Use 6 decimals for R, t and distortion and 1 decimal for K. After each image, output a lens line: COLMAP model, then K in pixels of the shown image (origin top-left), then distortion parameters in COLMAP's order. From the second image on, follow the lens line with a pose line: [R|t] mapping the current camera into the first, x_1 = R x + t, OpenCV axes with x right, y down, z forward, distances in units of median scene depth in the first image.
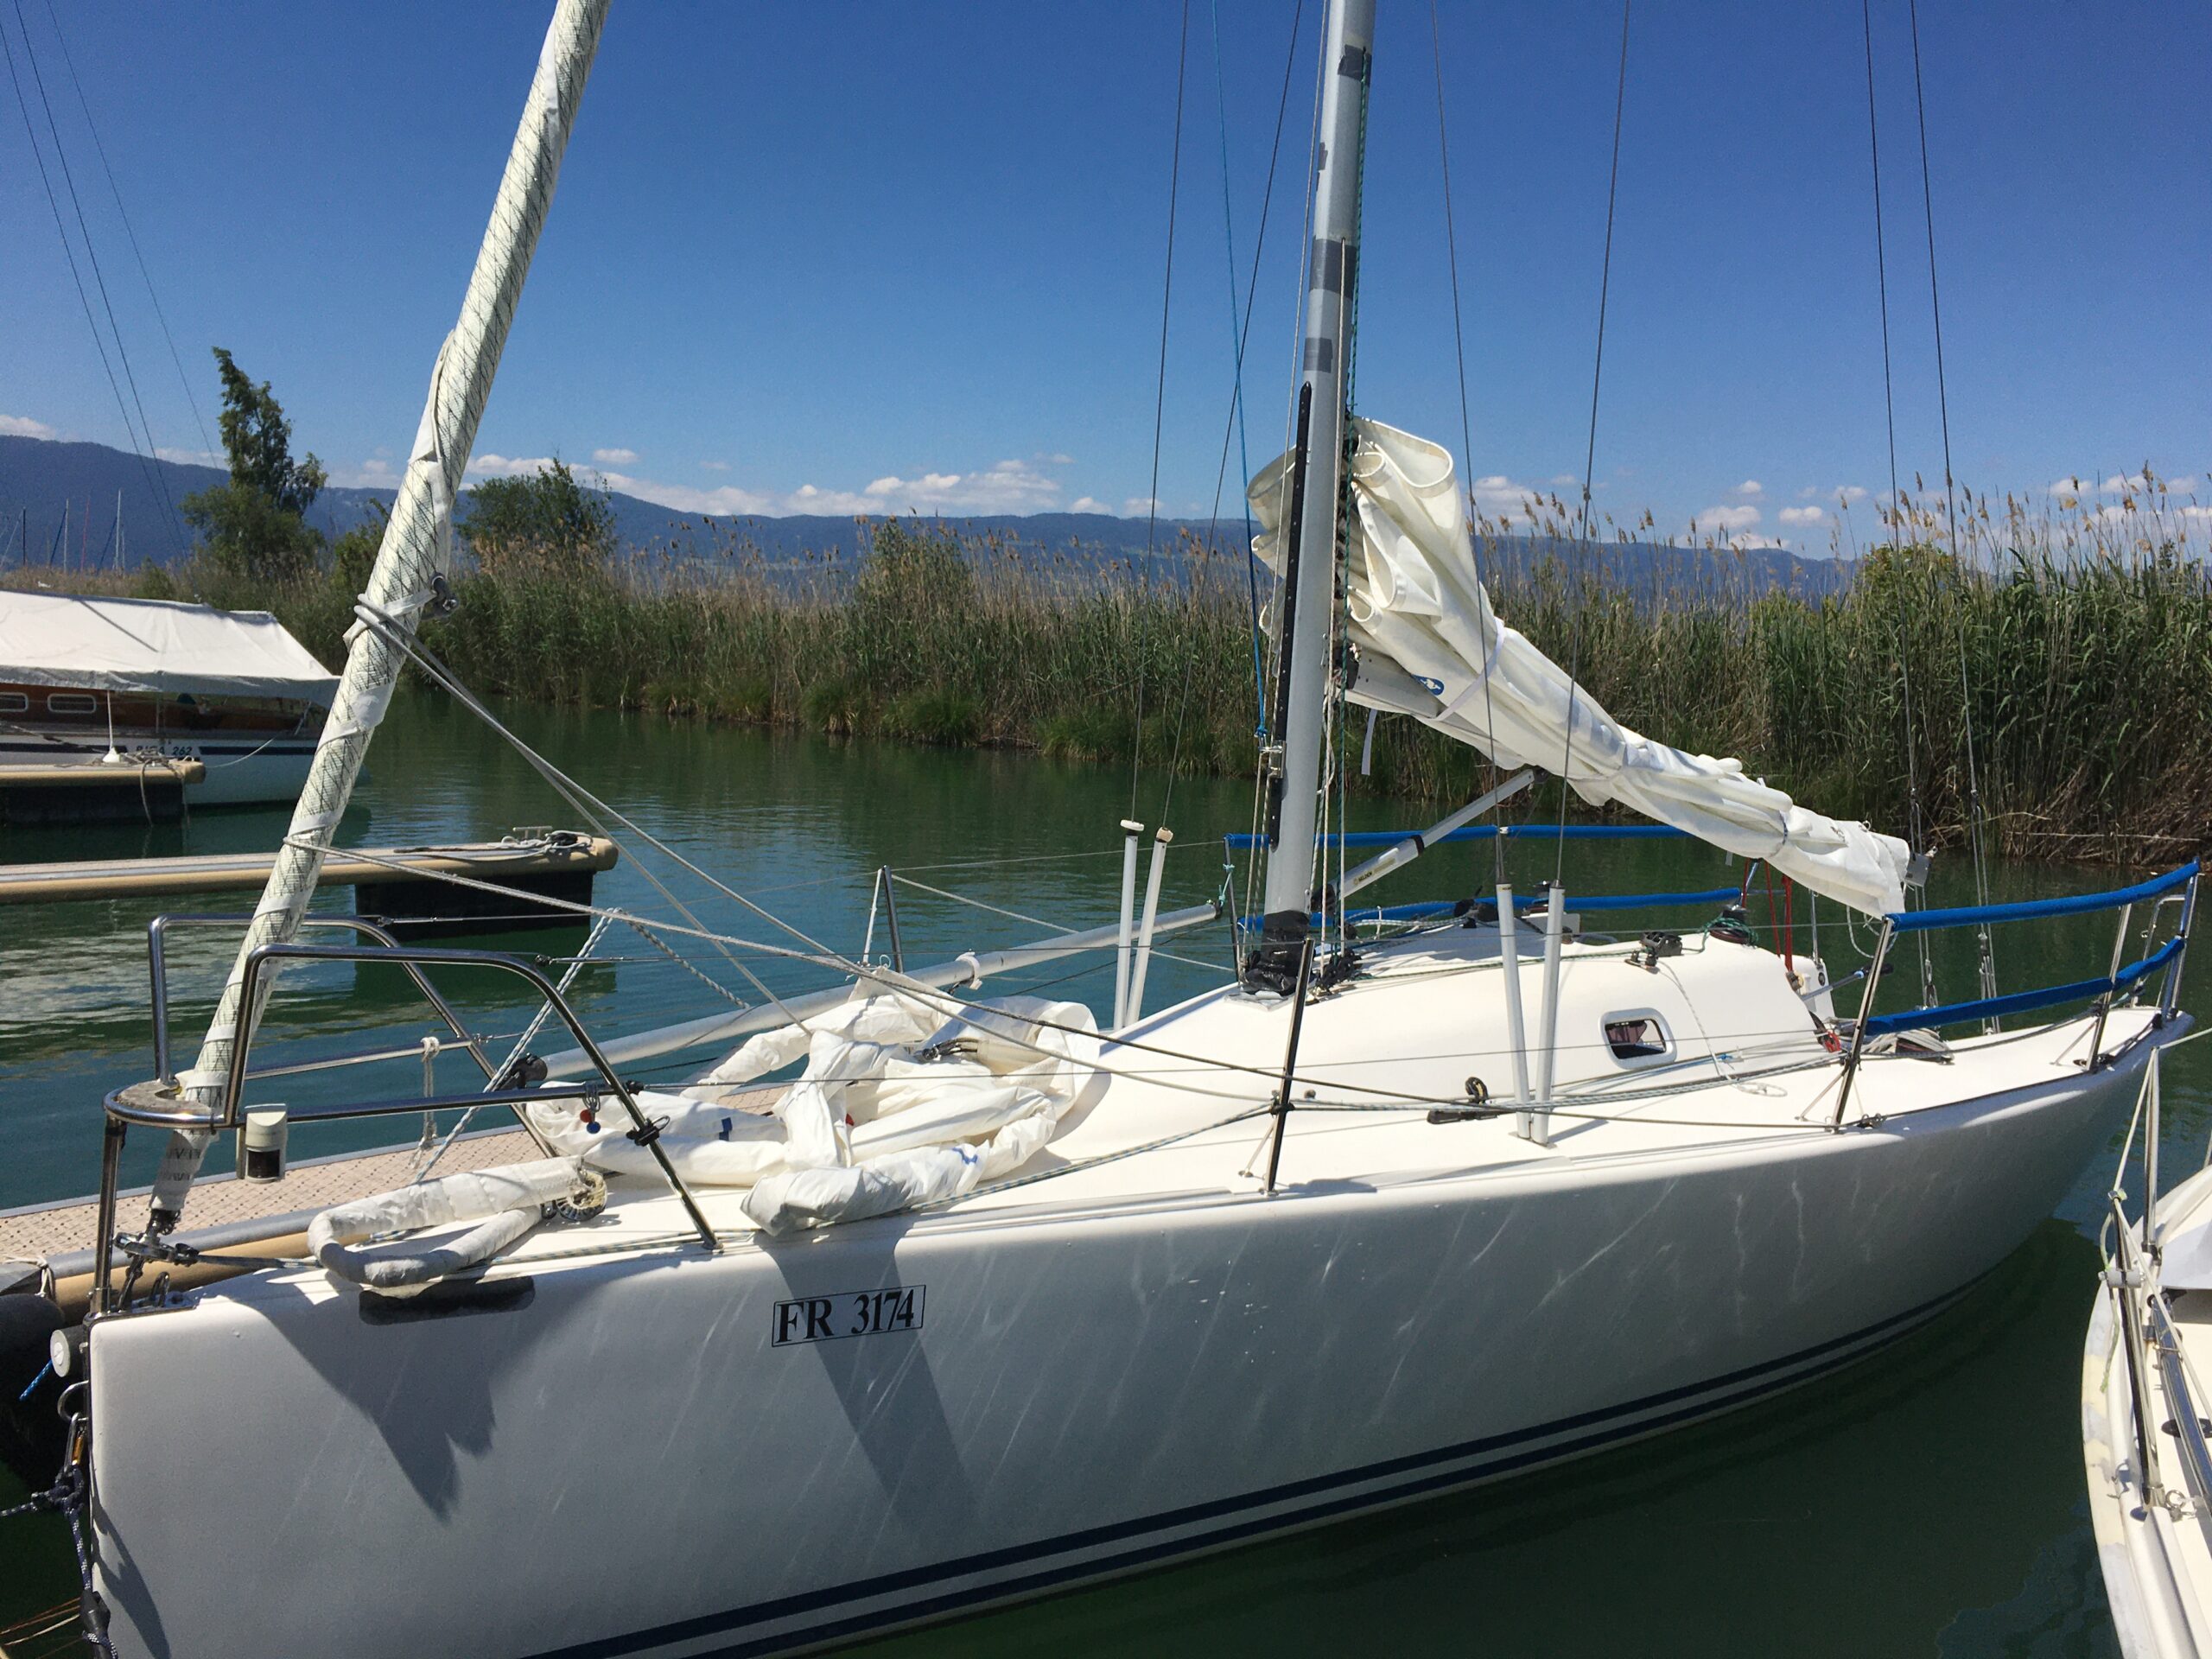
lens RADIAL K [[1892.6, 0, 1106.0], [0, 1892.6, 829.5], [0, 0, 1]] dist [0.000222, -0.004168]
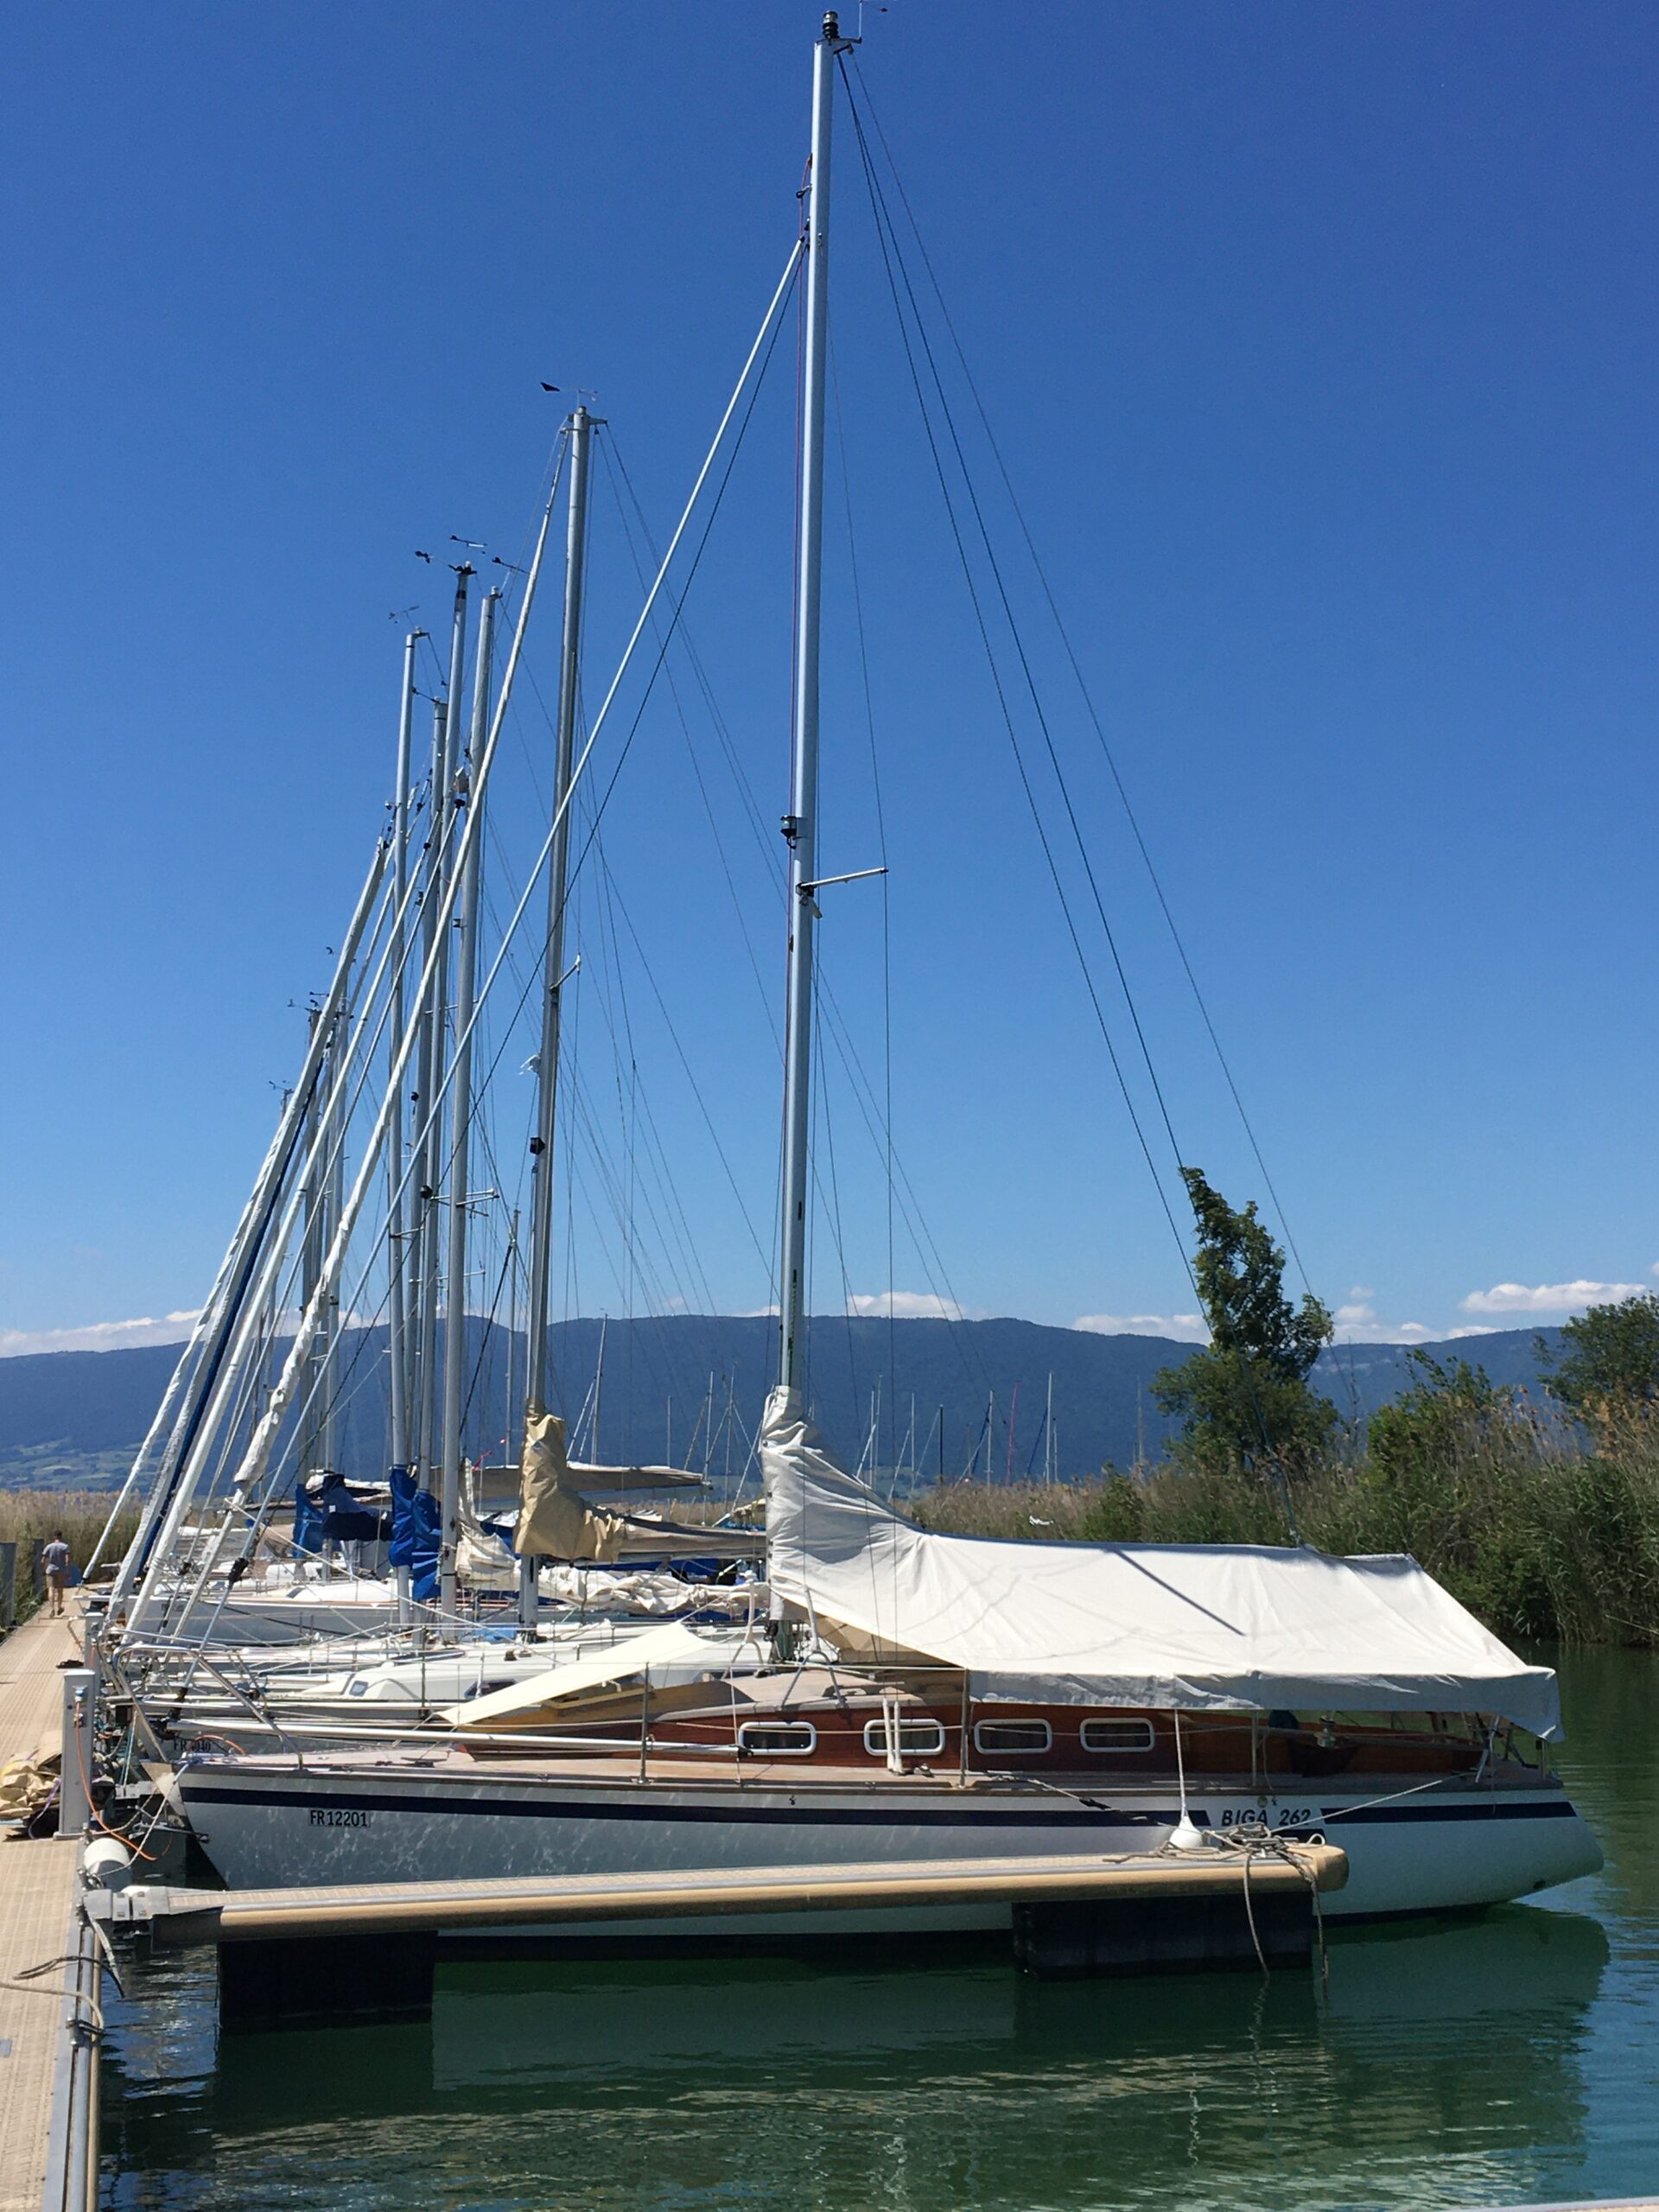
lens RADIAL K [[2732.1, 0, 829.4], [0, 2732.1, 980.8], [0, 0, 1]] dist [-0.009515, 0.031388]
pose [[0.848480, -0.153280, -0.506544, -0.148670], [-0.004682, 0.954927, -0.296803, -0.034765], [0.529206, 0.254203, 0.809519, 0.200745]]
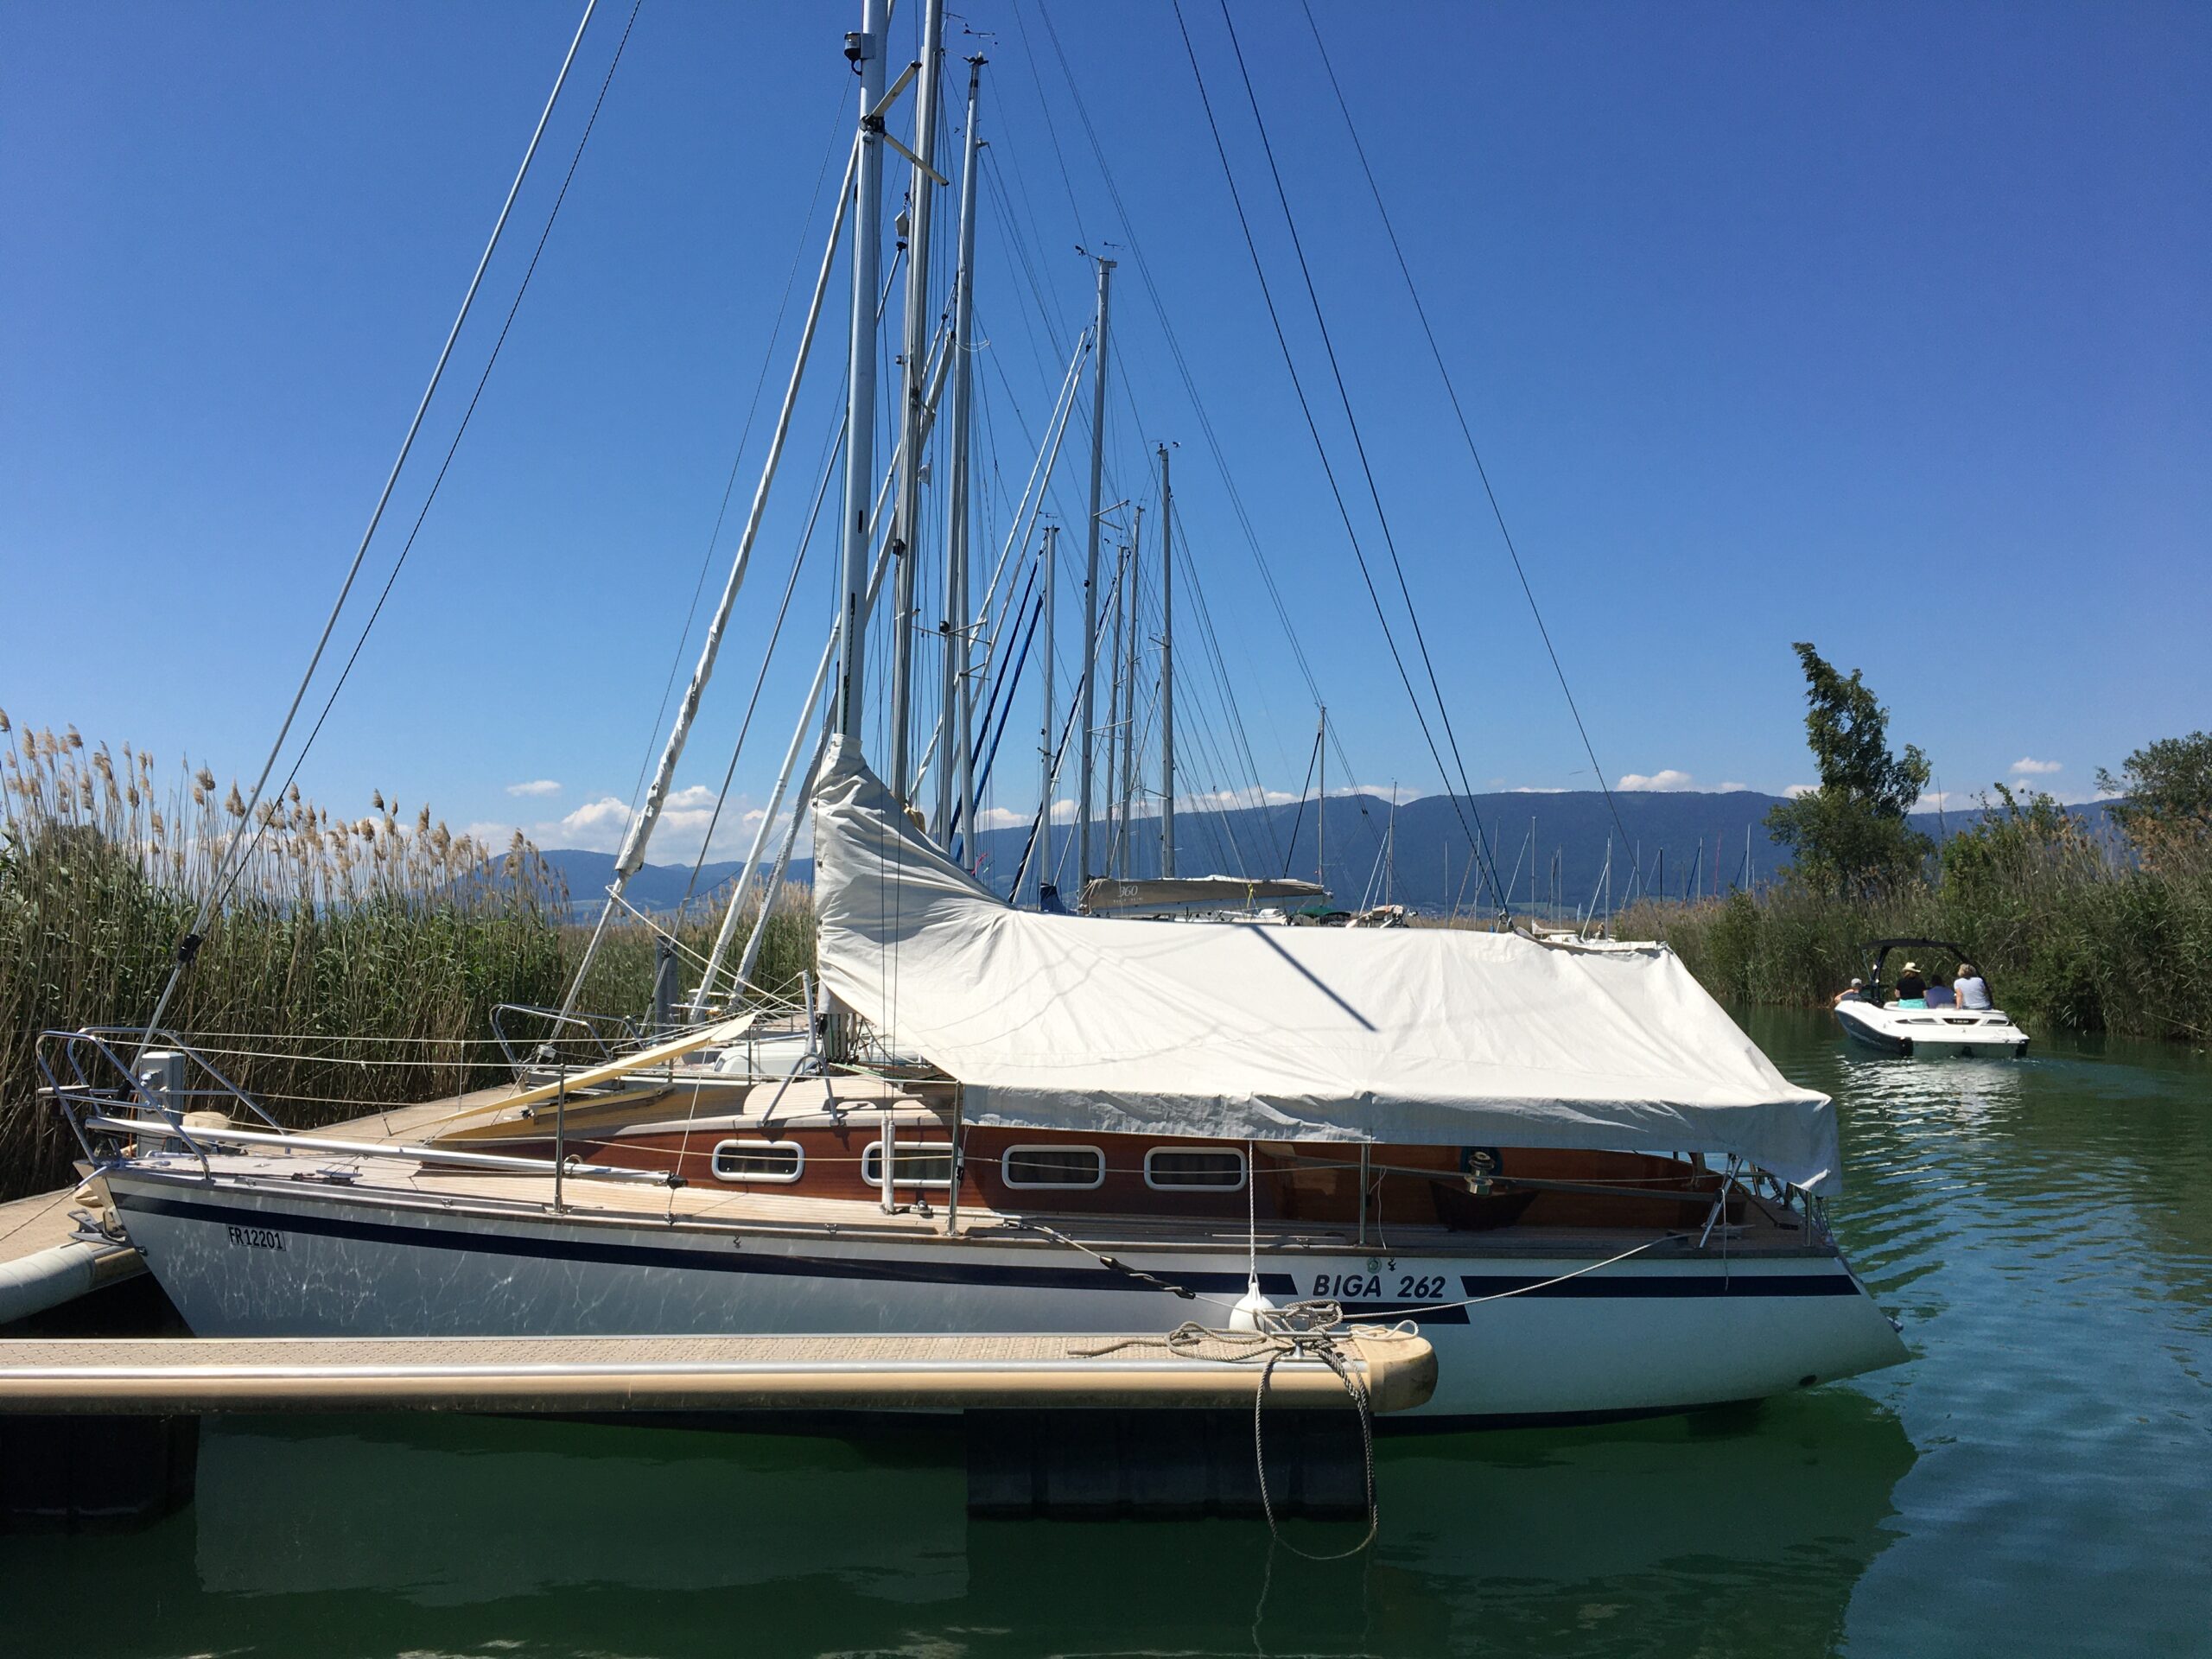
lens RADIAL K [[1892.6, 0, 1106.0], [0, 1892.6, 829.5], [0, 0, 1]] dist [0.000222, -0.004168]
pose [[0.685154, -0.090185, -0.722794, -0.213532], [-0.034556, 0.987164, -0.155928, -0.067411], [0.727578, 0.131812, 0.673243, 0.611515]]
